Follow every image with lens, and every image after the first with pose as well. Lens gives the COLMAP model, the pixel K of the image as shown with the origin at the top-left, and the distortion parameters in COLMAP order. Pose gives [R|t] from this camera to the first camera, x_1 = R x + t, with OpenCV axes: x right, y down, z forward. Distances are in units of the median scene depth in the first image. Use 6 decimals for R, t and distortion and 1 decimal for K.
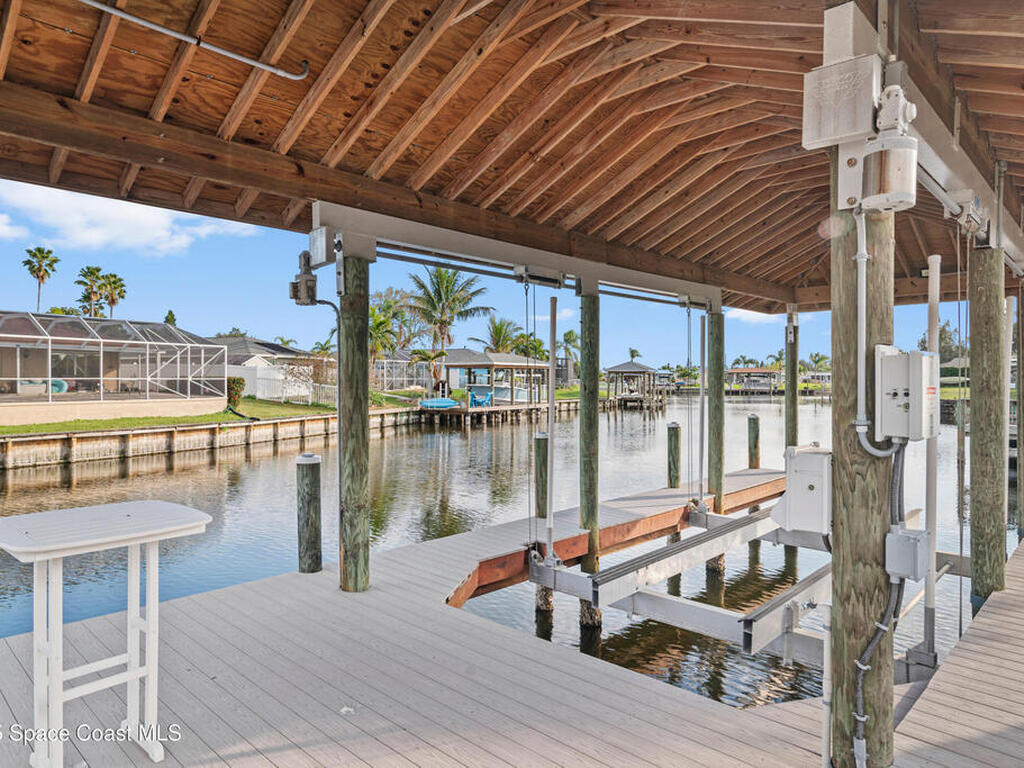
lens RADIAL K [[653.5, 0, 512.0], [0, 653.5, 384.0], [0, 0, 1]] dist [0.003457, -0.000258]
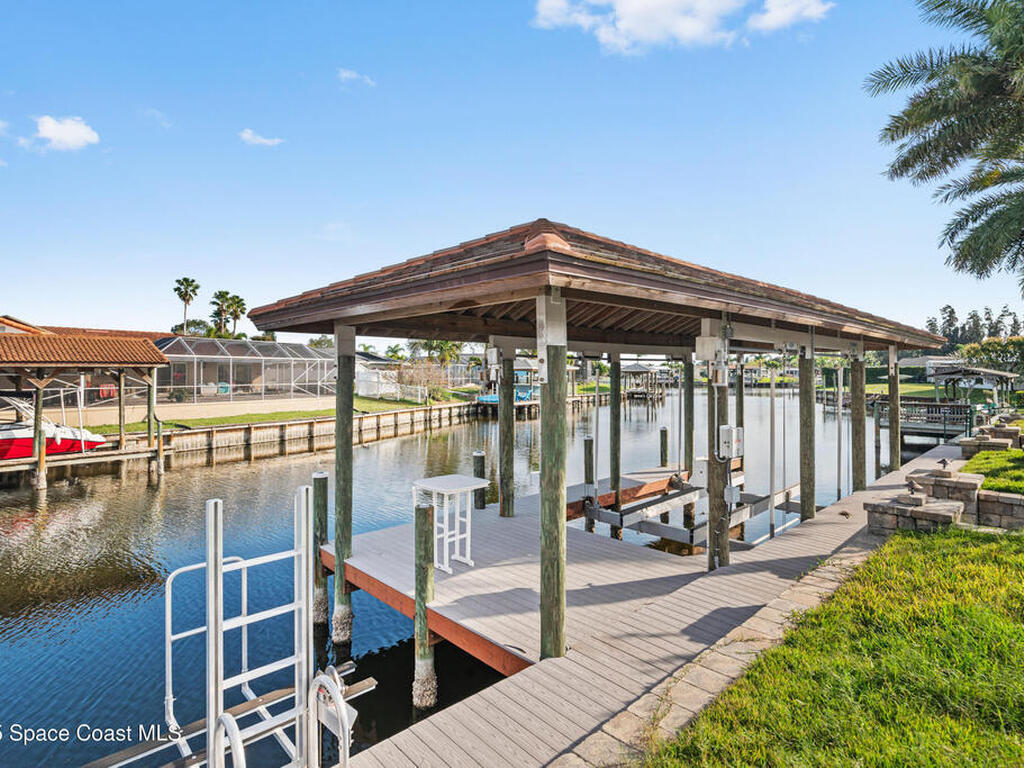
lens RADIAL K [[540.7, 0, 515.1], [0, 540.7, 369.9], [0, 0, 1]] dist [-0.001167, 0.000068]
pose [[0.999132, -0.000305, -0.041659, -0.021246], [-0.000097, 0.999953, -0.009647, -0.021320], [0.041660, 0.009642, 0.999085, -0.112473]]
